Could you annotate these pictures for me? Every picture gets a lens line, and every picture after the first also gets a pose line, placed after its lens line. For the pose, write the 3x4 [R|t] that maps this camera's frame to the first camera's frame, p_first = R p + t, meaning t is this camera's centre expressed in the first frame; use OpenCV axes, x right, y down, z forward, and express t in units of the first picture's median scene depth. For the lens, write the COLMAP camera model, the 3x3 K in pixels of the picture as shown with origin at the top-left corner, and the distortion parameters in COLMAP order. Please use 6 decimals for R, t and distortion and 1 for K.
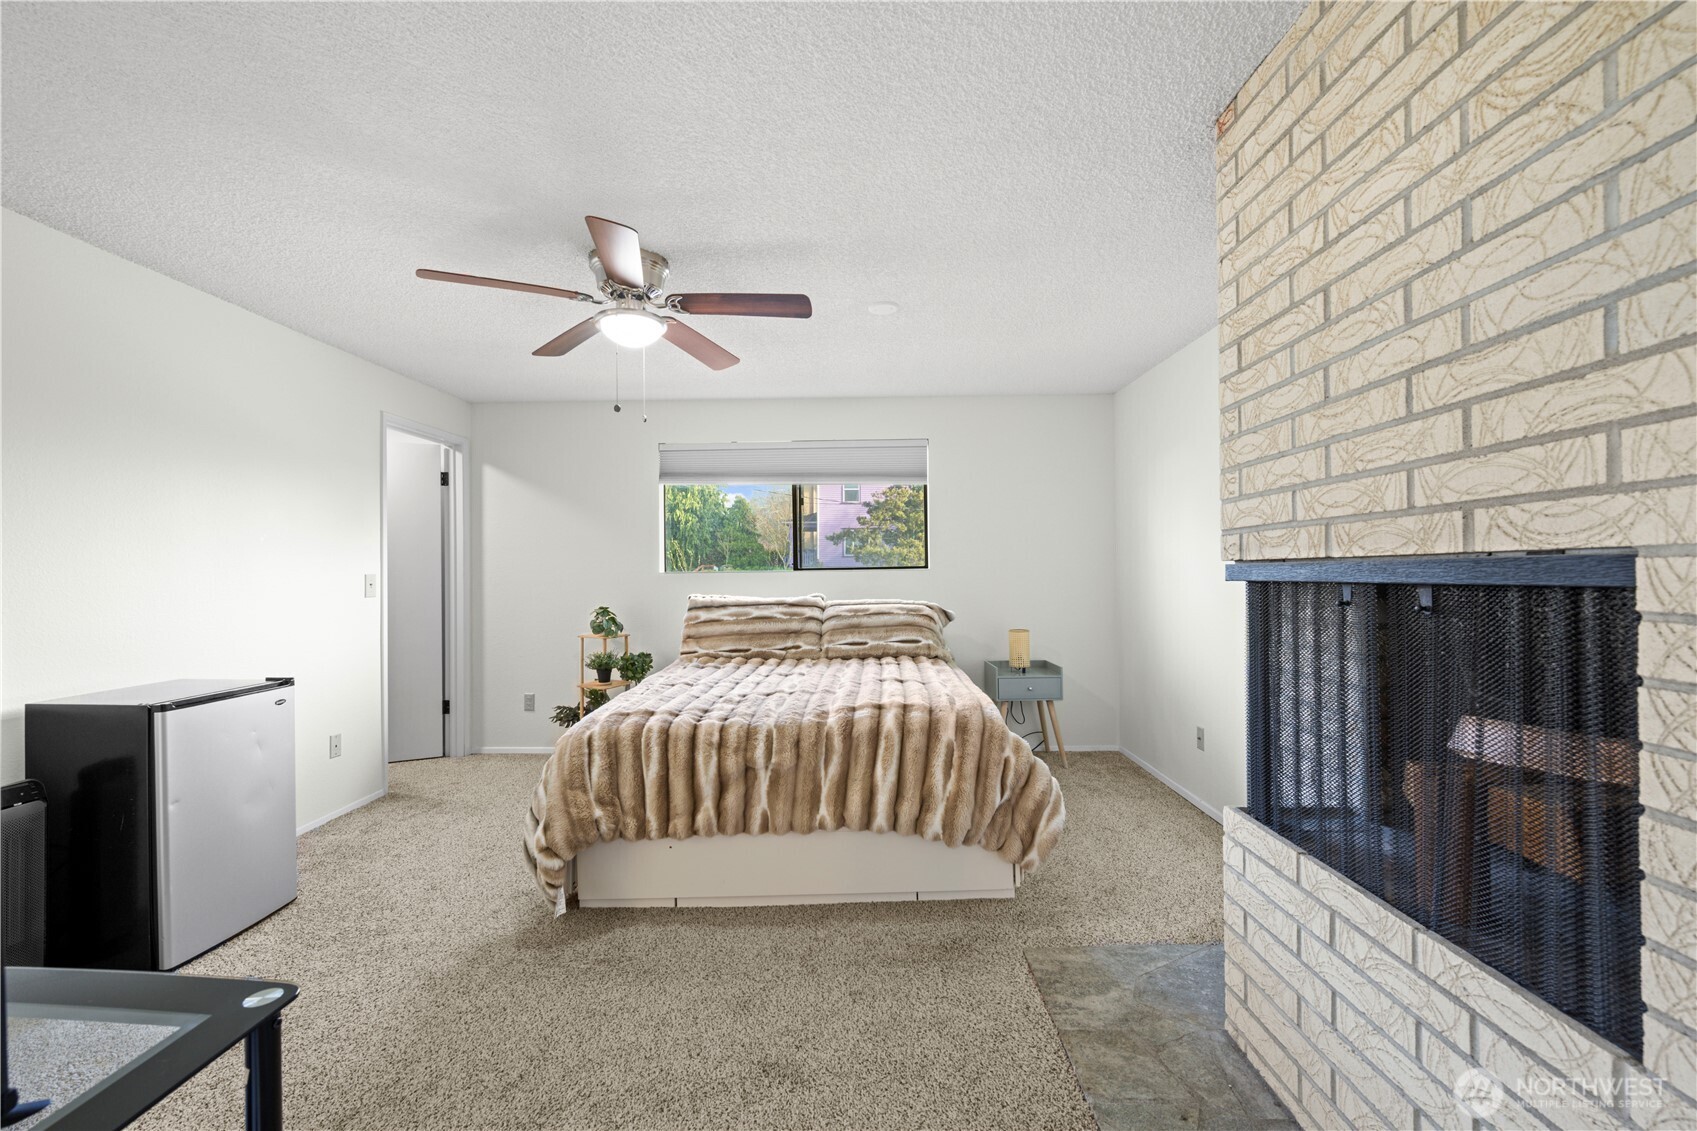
lens RADIAL K [[682.3, 0, 848.9], [0, 682.3, 571.5], [0, 0, 1]] dist [-0.002346, 0.000075]
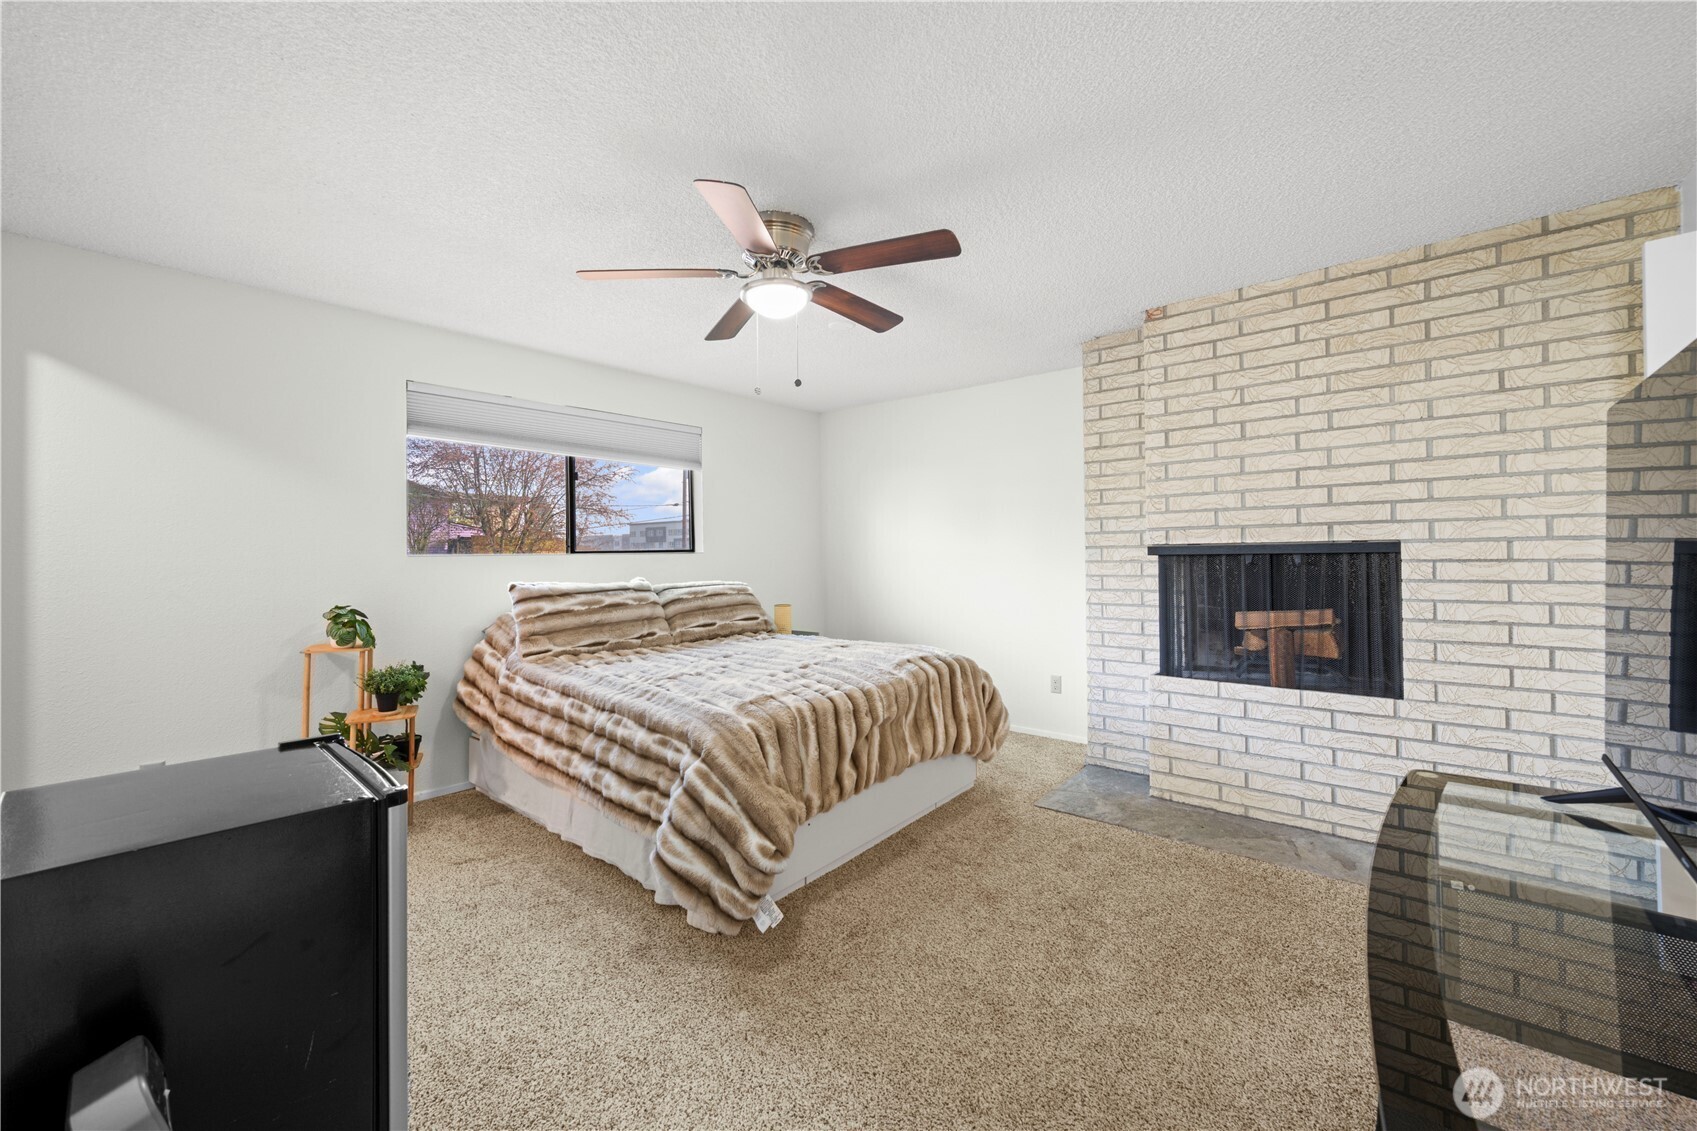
lens RADIAL K [[673.1, 0, 843.6], [0, 673.1, 551.8], [0, 0, 1]] dist [-0.000521, -0.000317]
pose [[0.638831, 0.004880, 0.769331, -1.509105], [0.005100, 0.999931, -0.010578, 0.021183], [-0.769330, 0.010681, 0.638762, 0.492072]]
